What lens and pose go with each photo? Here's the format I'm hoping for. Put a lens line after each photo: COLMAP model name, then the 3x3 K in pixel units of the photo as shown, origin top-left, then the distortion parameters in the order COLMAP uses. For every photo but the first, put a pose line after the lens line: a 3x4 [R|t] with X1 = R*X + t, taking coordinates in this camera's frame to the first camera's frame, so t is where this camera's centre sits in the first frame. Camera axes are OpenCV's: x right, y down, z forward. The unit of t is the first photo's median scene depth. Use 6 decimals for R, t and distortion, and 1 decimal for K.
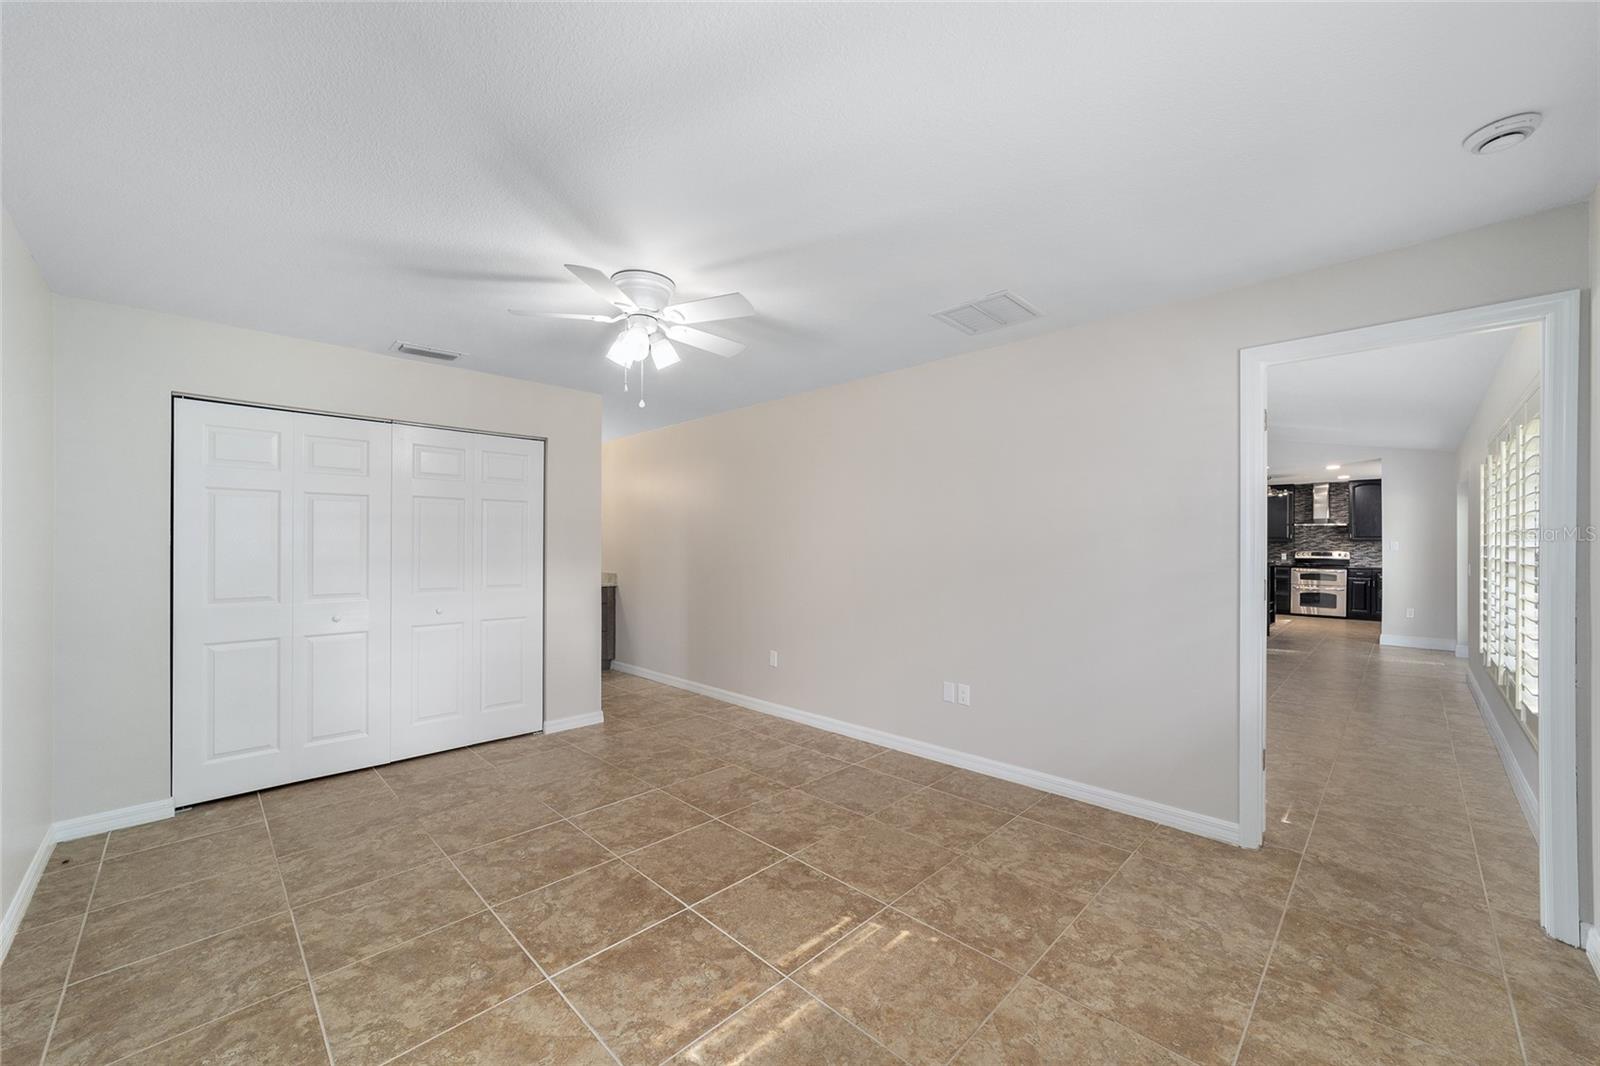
lens RADIAL K [[615.6, 0, 794.8], [0, 615.6, 538.3], [0, 0, 1]] dist [-0.015115, 0.007373]
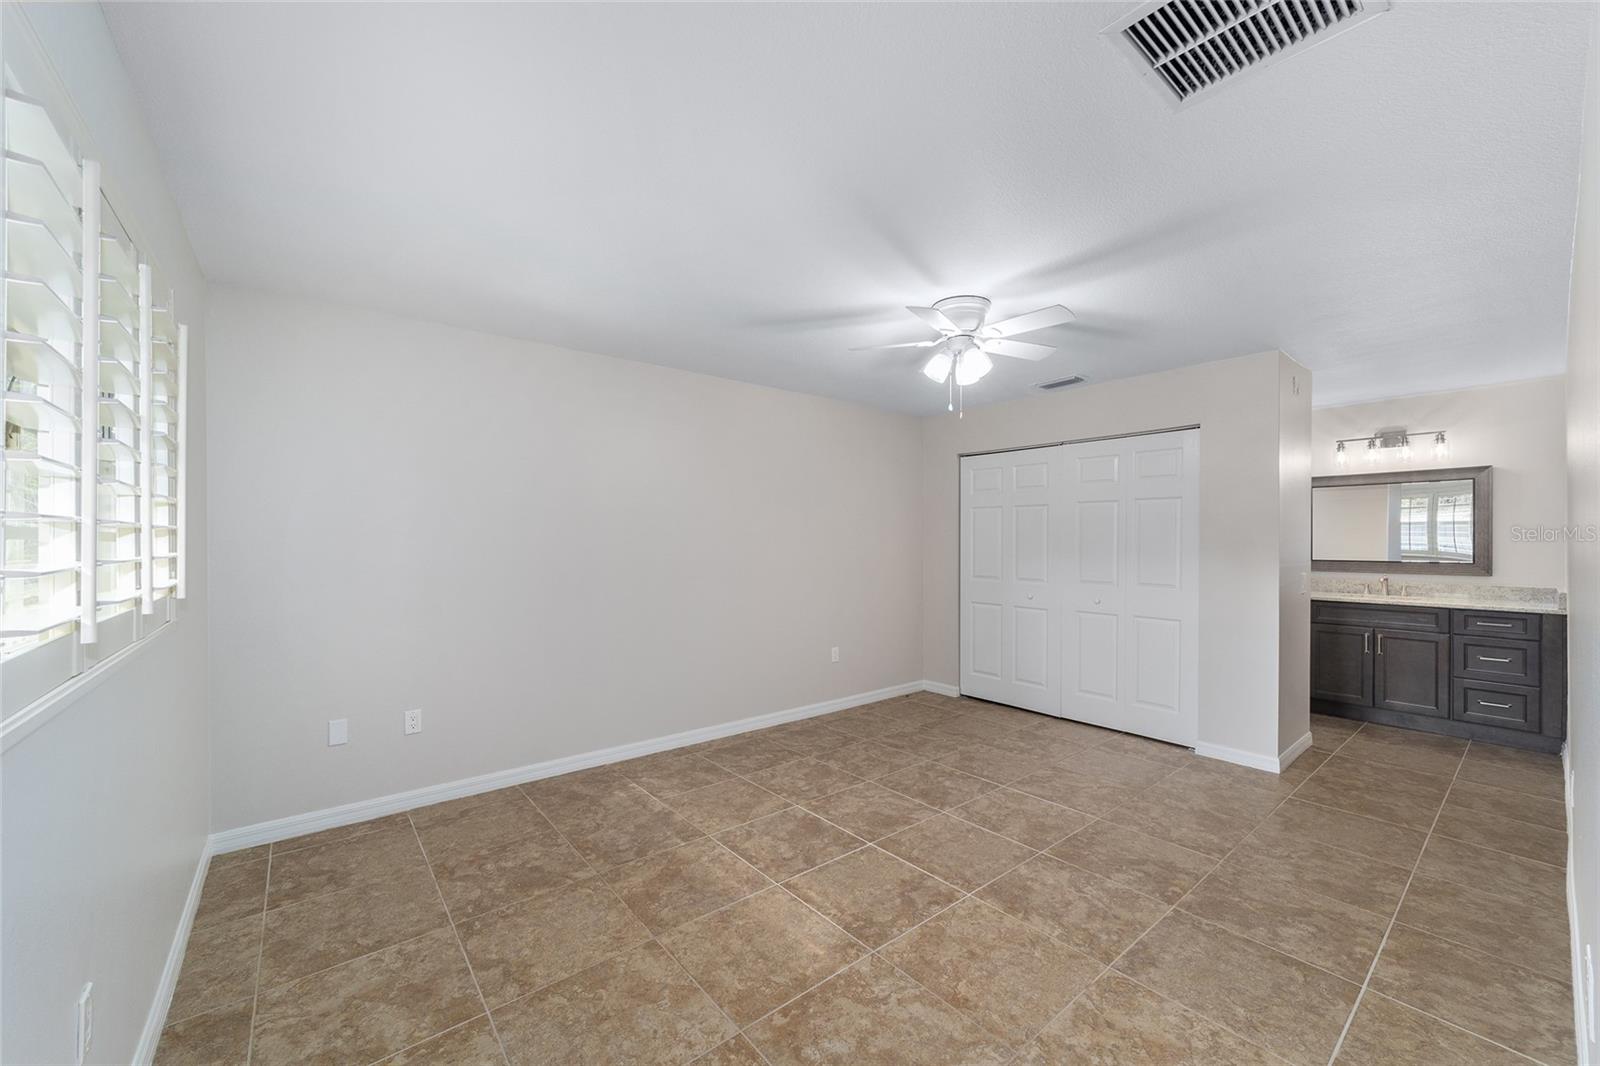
lens RADIAL K [[615.6, 0, 799.7], [0, 615.6, 540.7], [0, 0, 1]] dist [-0.015115, 0.007373]
pose [[-0.098609, 0.001067, -0.995126, 0.830774], [0.009668, 0.999953, 0.000114, 0.002128], [0.995079, -0.009609, -0.098614, 0.783582]]
